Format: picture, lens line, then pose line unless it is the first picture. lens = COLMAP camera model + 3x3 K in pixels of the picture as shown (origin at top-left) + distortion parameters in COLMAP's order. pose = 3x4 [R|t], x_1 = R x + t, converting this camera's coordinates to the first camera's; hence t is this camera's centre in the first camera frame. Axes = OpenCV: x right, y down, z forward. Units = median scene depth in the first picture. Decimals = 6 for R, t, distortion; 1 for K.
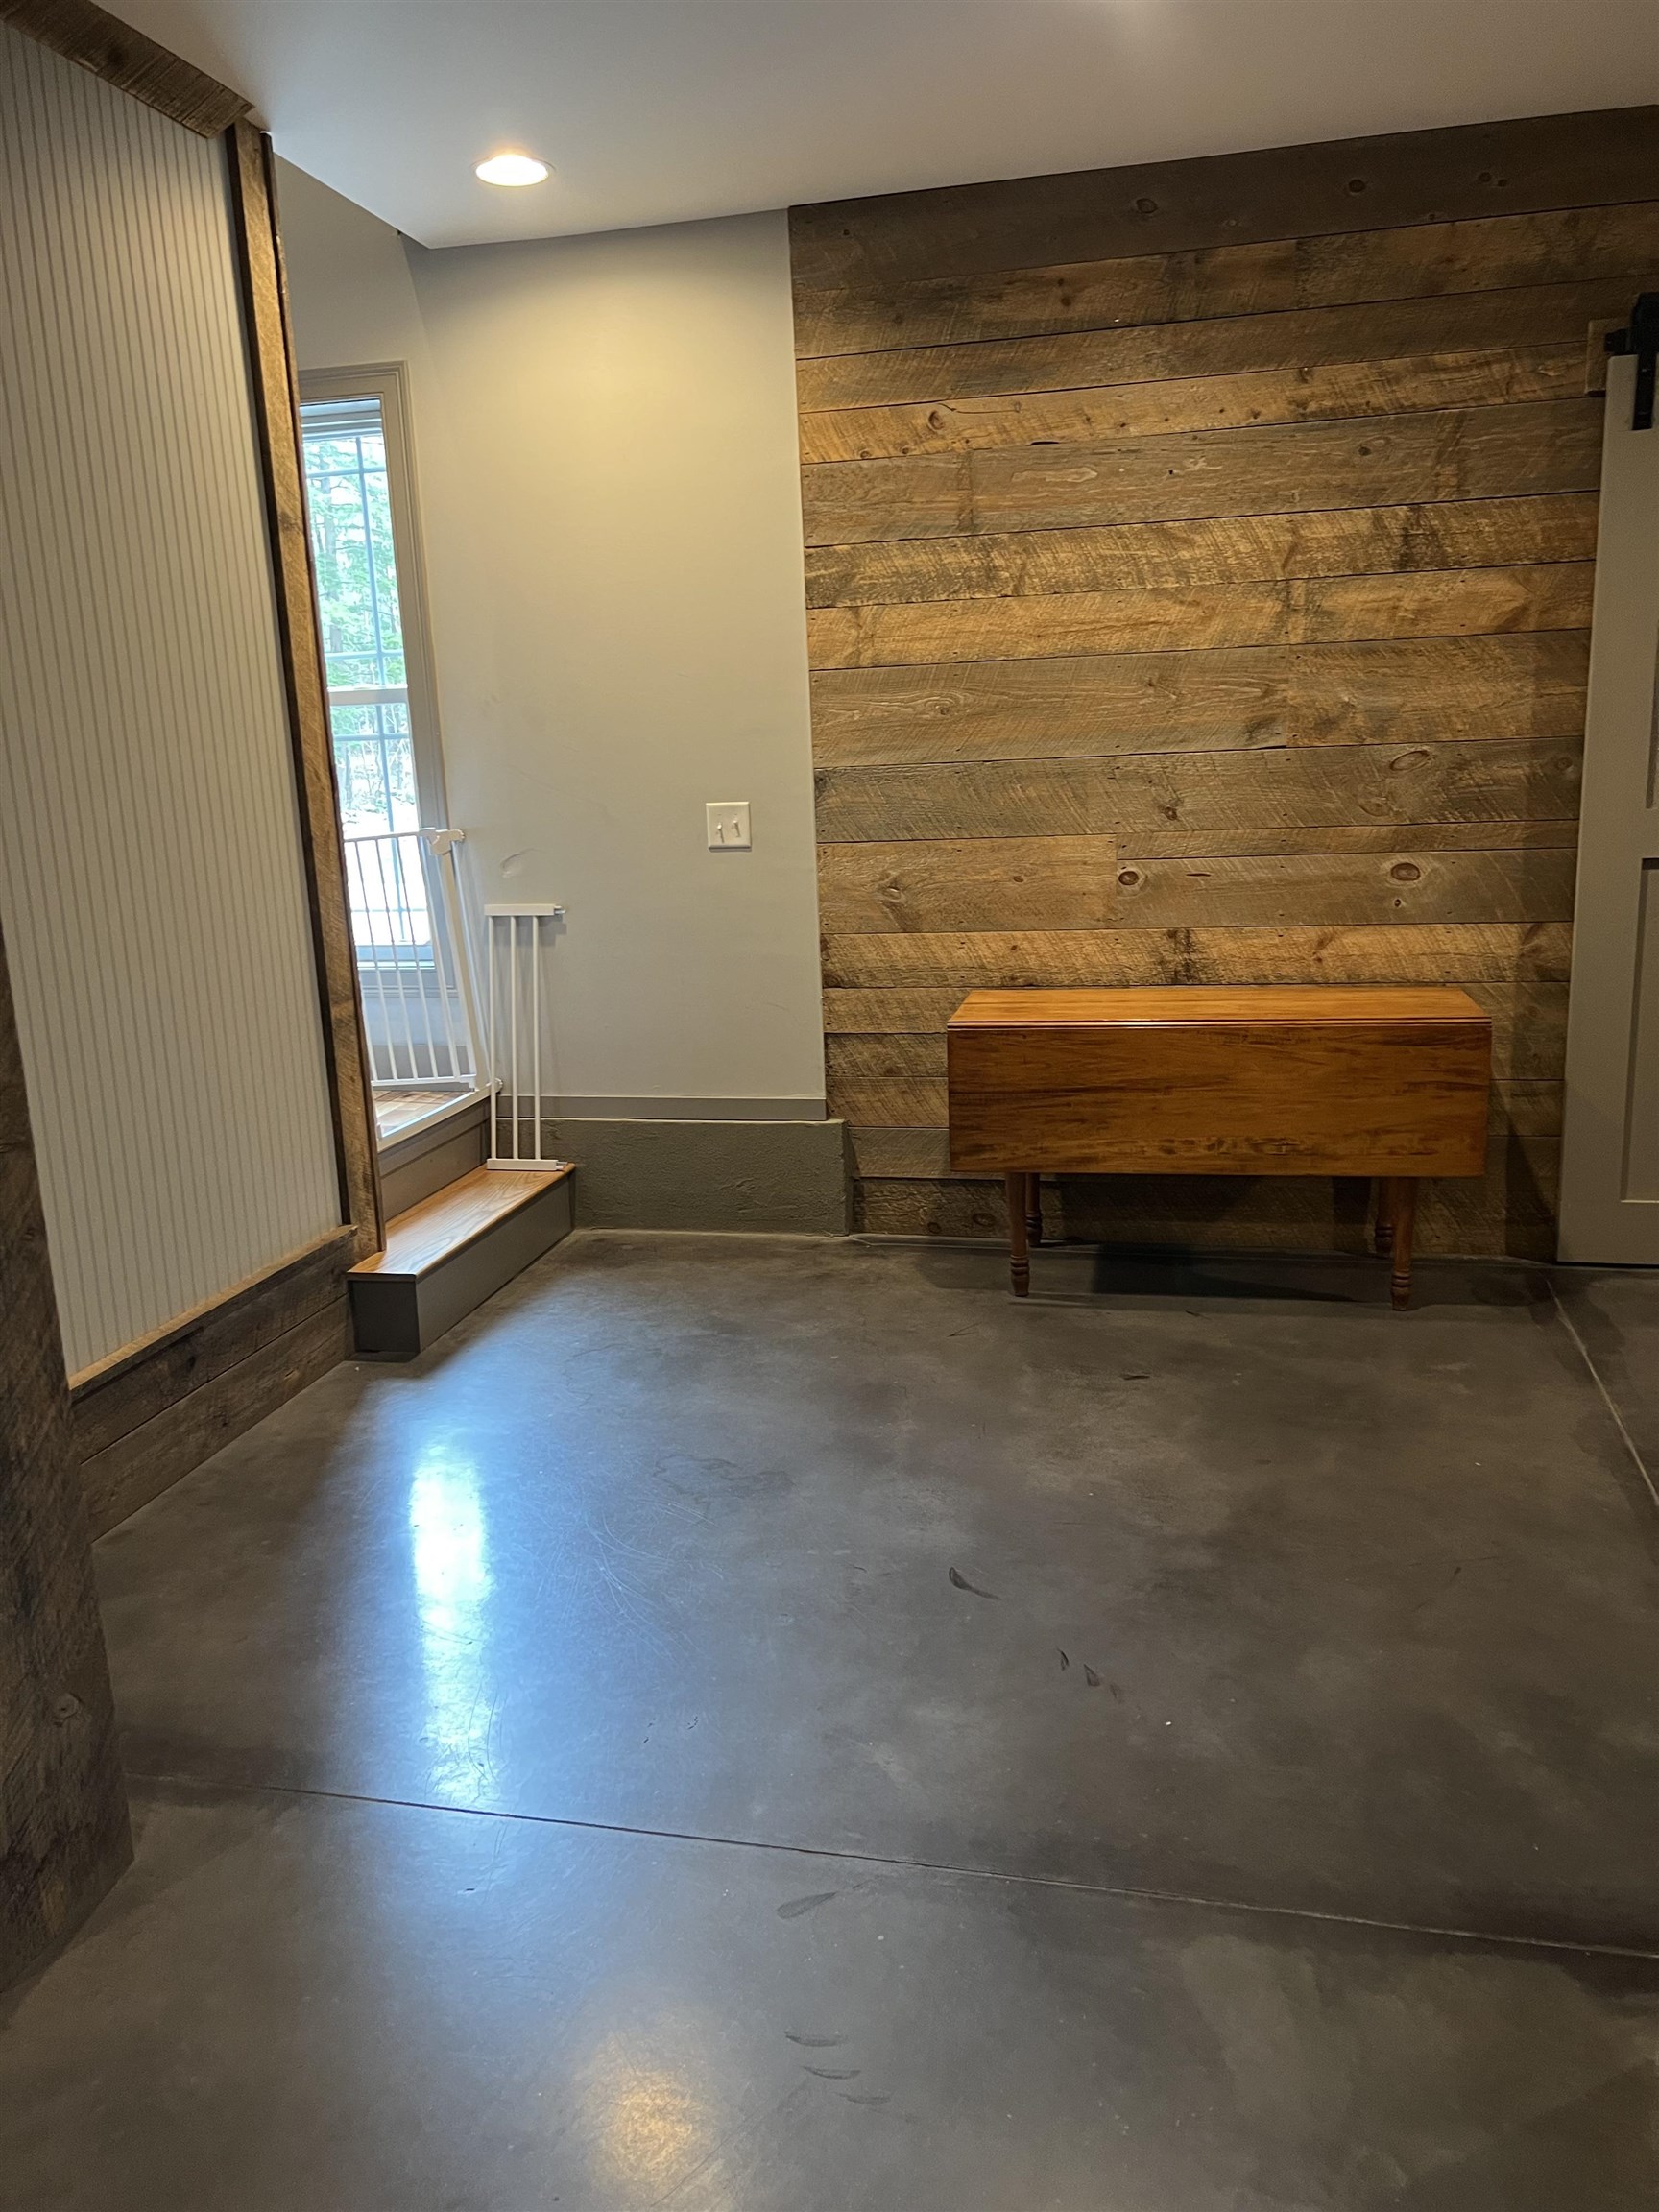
lens RADIAL K [[1660.9, 0, 828.5], [0, 1660.9, 1112.5], [0, 0, 1]] dist [0.023317, -0.011488]
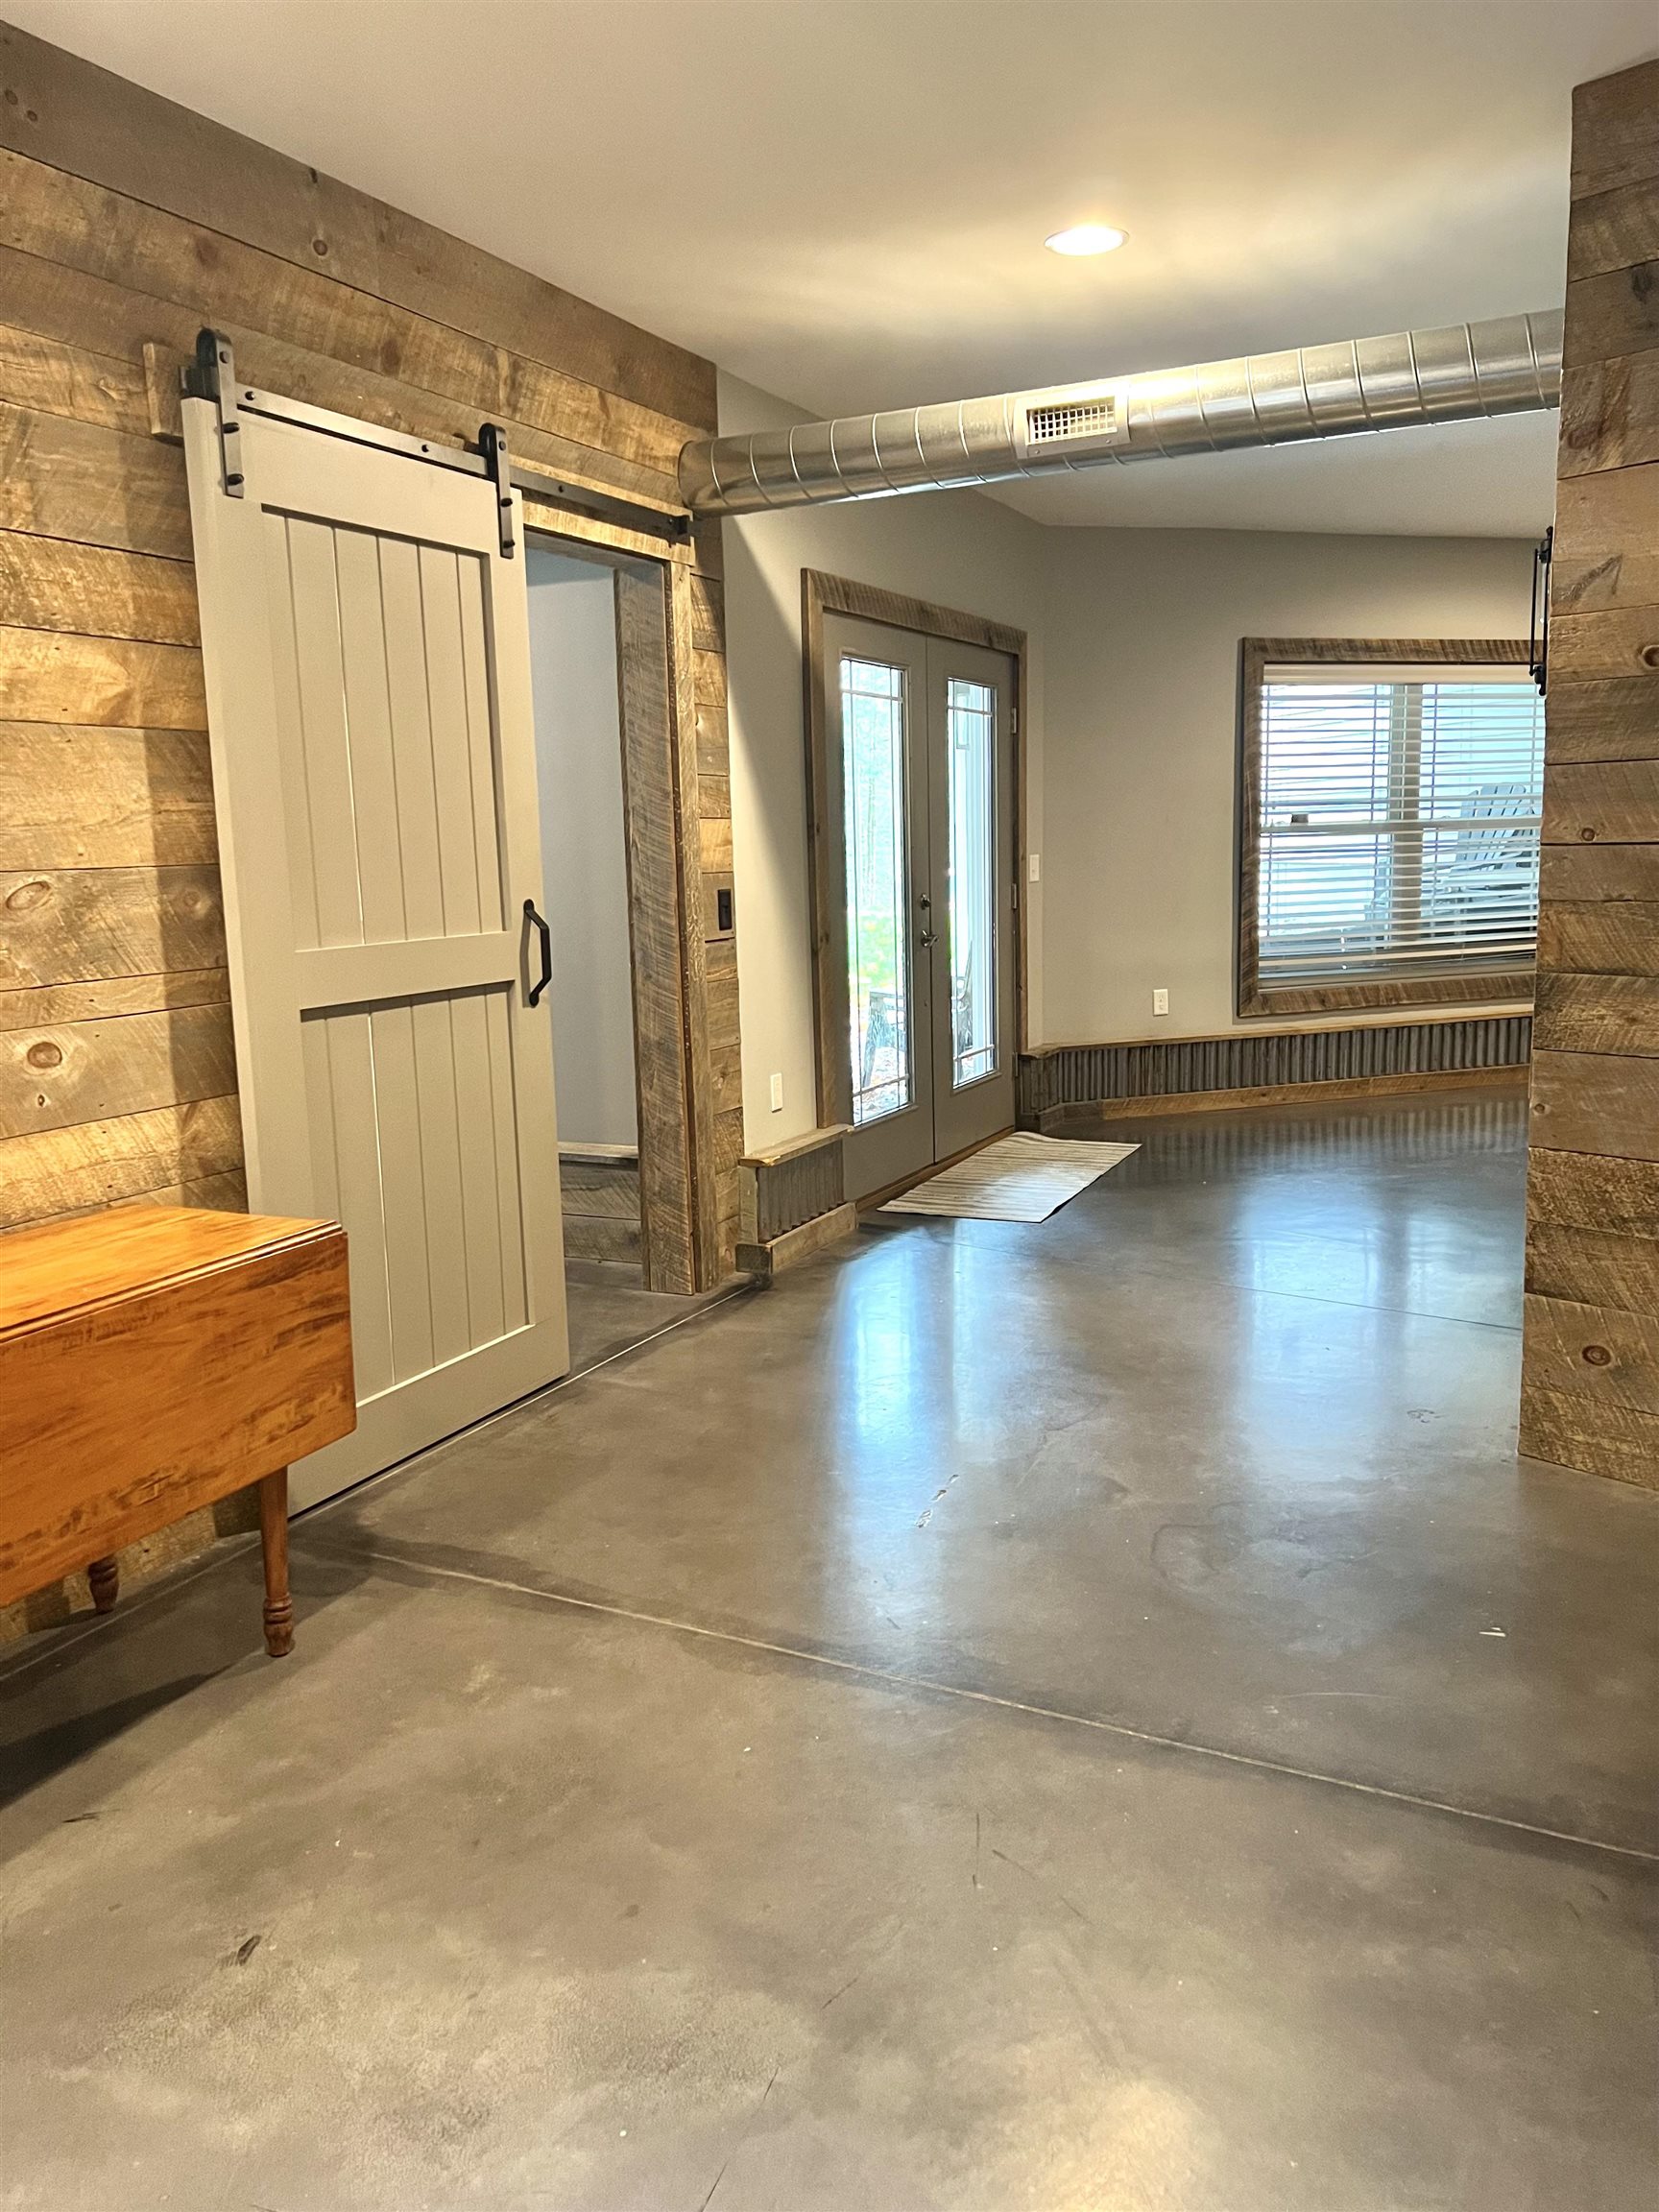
lens RADIAL K [[1660.9, 0, 824.6], [0, 1660.9, 1092.9], [0, 0, 1]] dist [0.023317, -0.011488]
pose [[0.231176, -0.116462, 0.965916, -0.258666], [0.226344, 0.972006, 0.063024, -0.104669], [-0.946217, 0.204060, 0.251065, 0.551721]]
